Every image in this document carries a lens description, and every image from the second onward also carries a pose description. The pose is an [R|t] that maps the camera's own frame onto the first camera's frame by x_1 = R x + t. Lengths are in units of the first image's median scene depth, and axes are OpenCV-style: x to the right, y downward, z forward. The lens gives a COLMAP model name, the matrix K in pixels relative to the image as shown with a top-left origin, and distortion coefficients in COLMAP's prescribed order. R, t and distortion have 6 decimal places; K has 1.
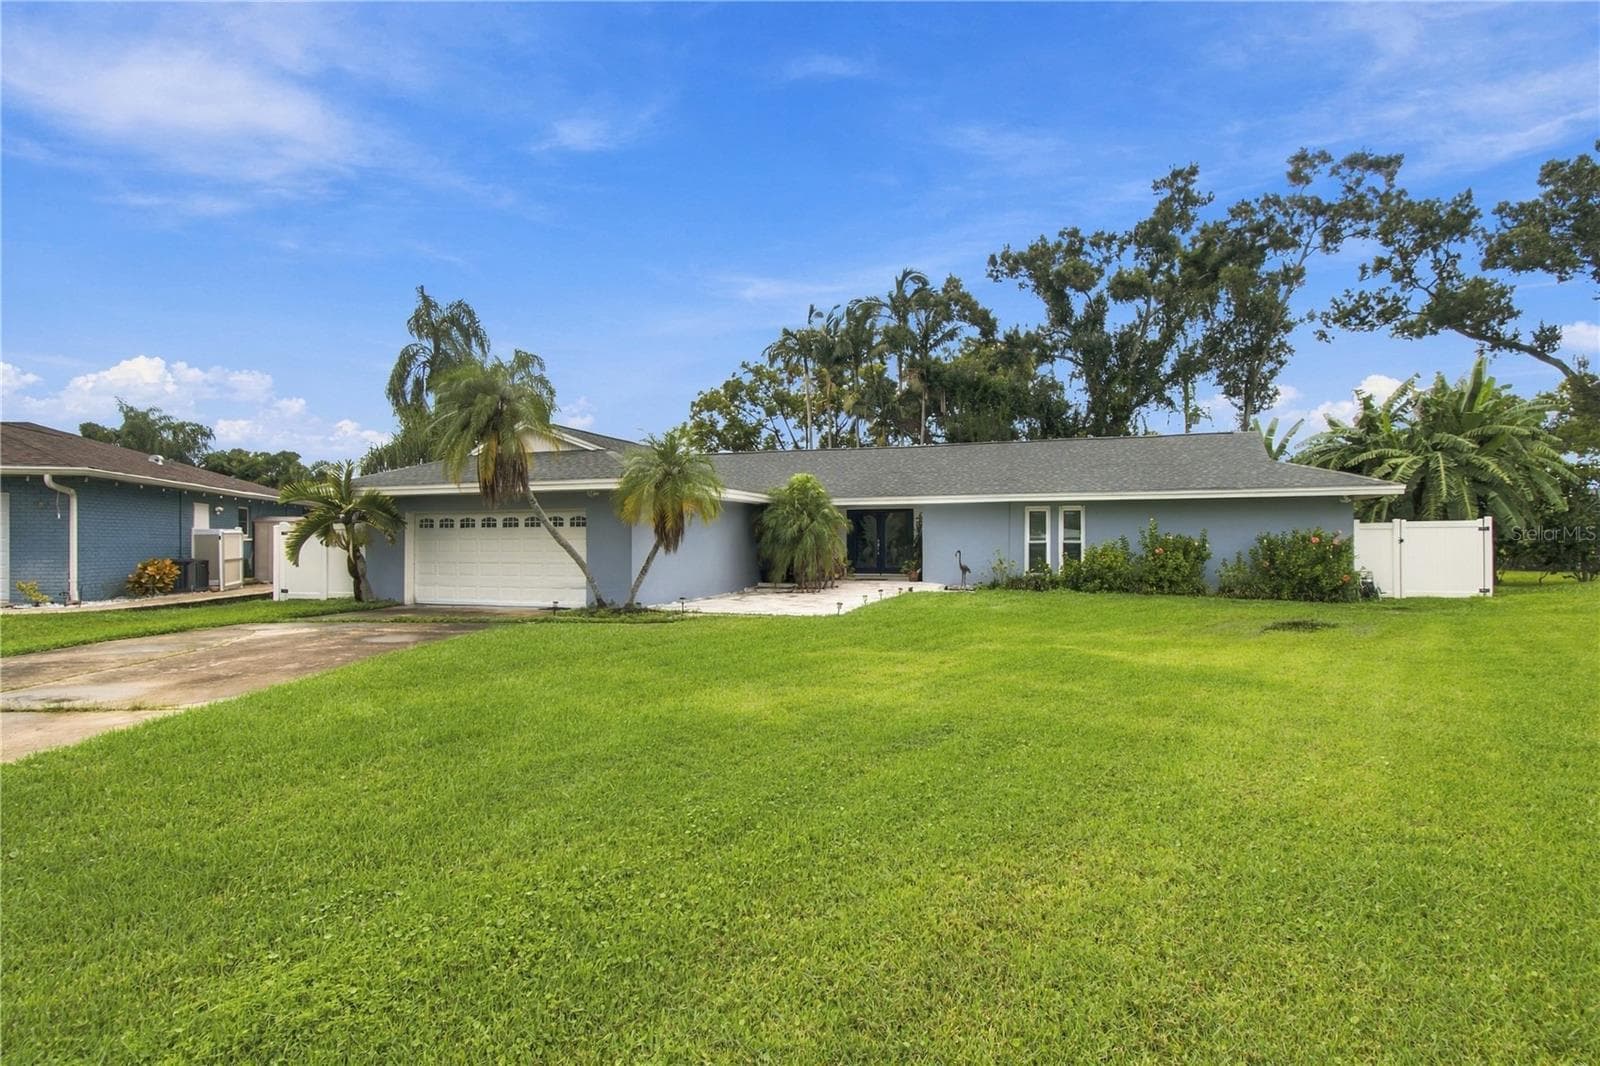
lens RADIAL K [[803.2, 0, 817.2], [0, 803.2, 541.3], [0, 0, 1]] dist [0.008071, 0.000291]
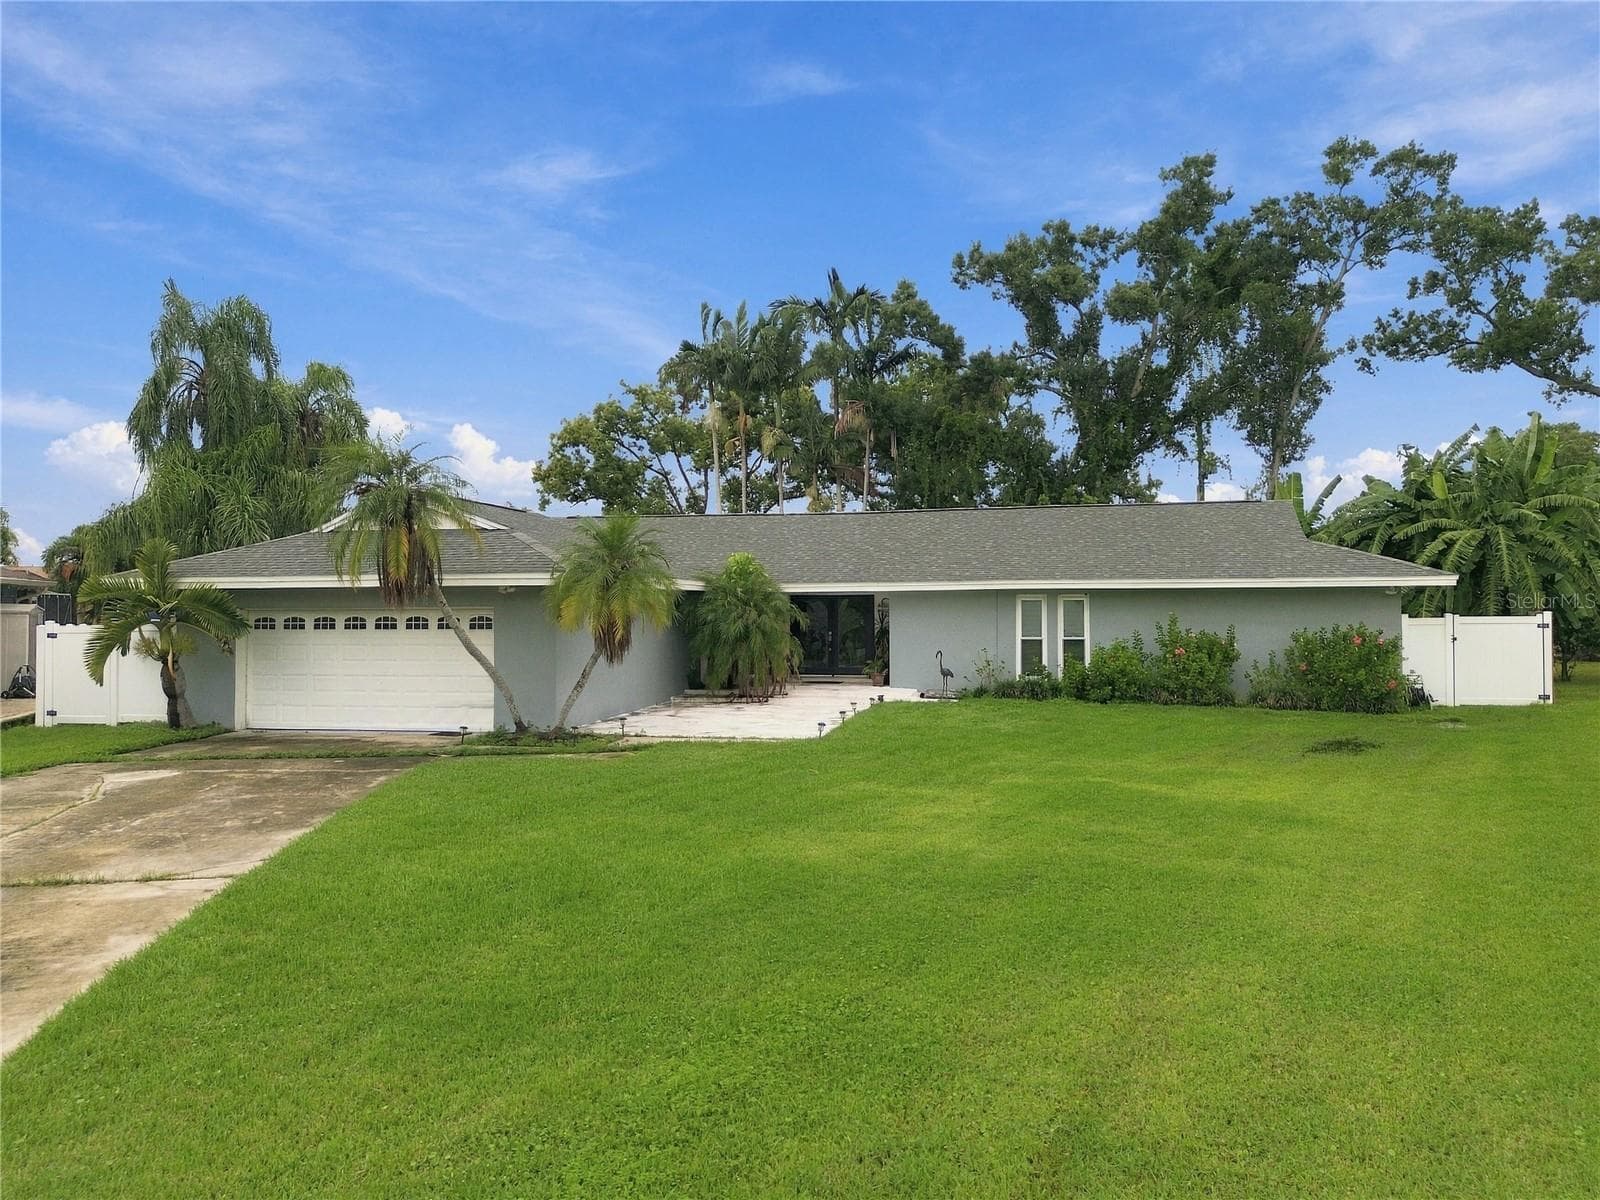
lens RADIAL K [[1136.6, 0, 800.0], [0, 1136.6, 600.0], [0, 0, 1]] dist [0.068154, -0.066255]
pose [[0.994675, -0.002061, 0.103039, -0.053556], [0.002607, 0.999983, -0.005172, -0.022057], [-0.103027, 0.005413, 0.994664, -0.084957]]
